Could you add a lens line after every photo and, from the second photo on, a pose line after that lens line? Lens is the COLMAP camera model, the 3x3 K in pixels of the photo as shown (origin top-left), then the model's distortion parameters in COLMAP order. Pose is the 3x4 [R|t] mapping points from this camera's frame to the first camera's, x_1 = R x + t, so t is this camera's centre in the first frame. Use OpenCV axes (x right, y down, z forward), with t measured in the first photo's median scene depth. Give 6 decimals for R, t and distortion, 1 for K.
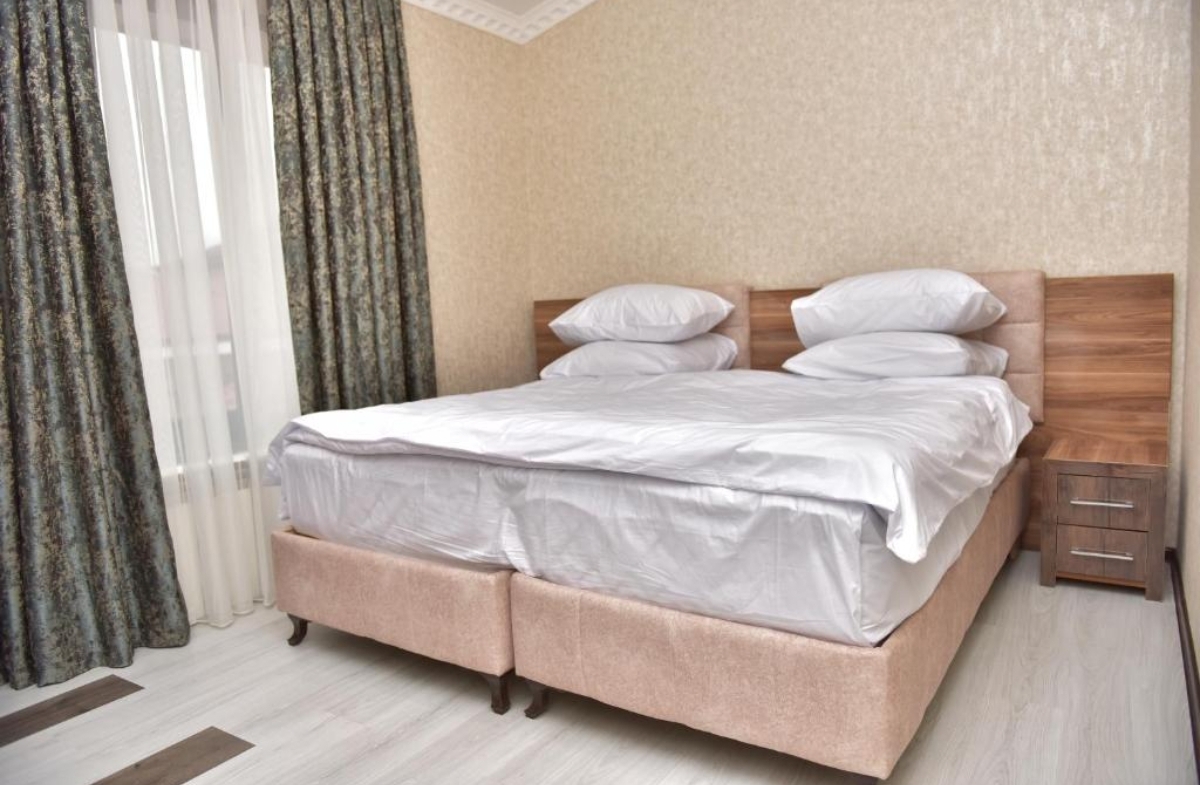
lens RADIAL K [[831.4, 0, 600.0], [0, 831.4, 392.5], [0, 0, 1]] dist [-0.036824, -0.006444]
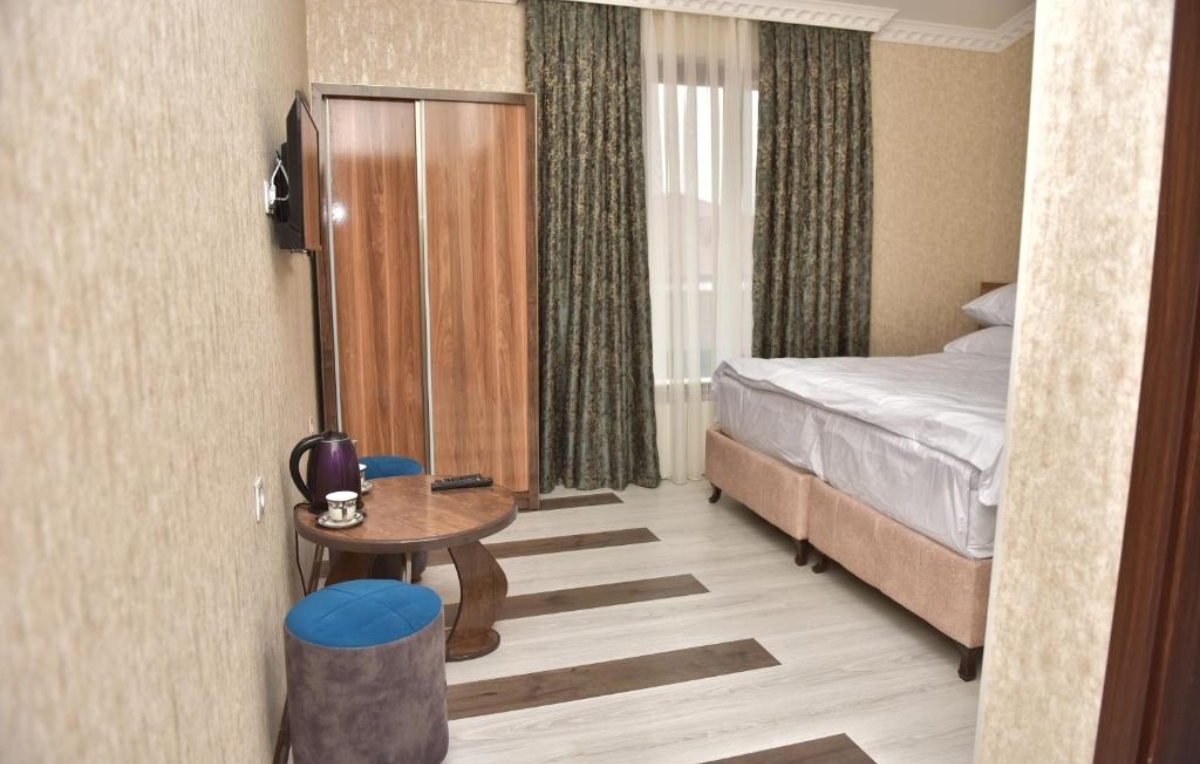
lens RADIAL K [[841.1, 0, 600.0], [0, 841.1, 382.0], [0, 0, 1]] dist [-0.001715, -0.000125]
pose [[0.768577, 0.142471, -0.623692, 0.435694], [-0.104296, 0.989749, 0.097566, -0.055858], [0.631199, -0.009938, 0.775557, -0.378539]]
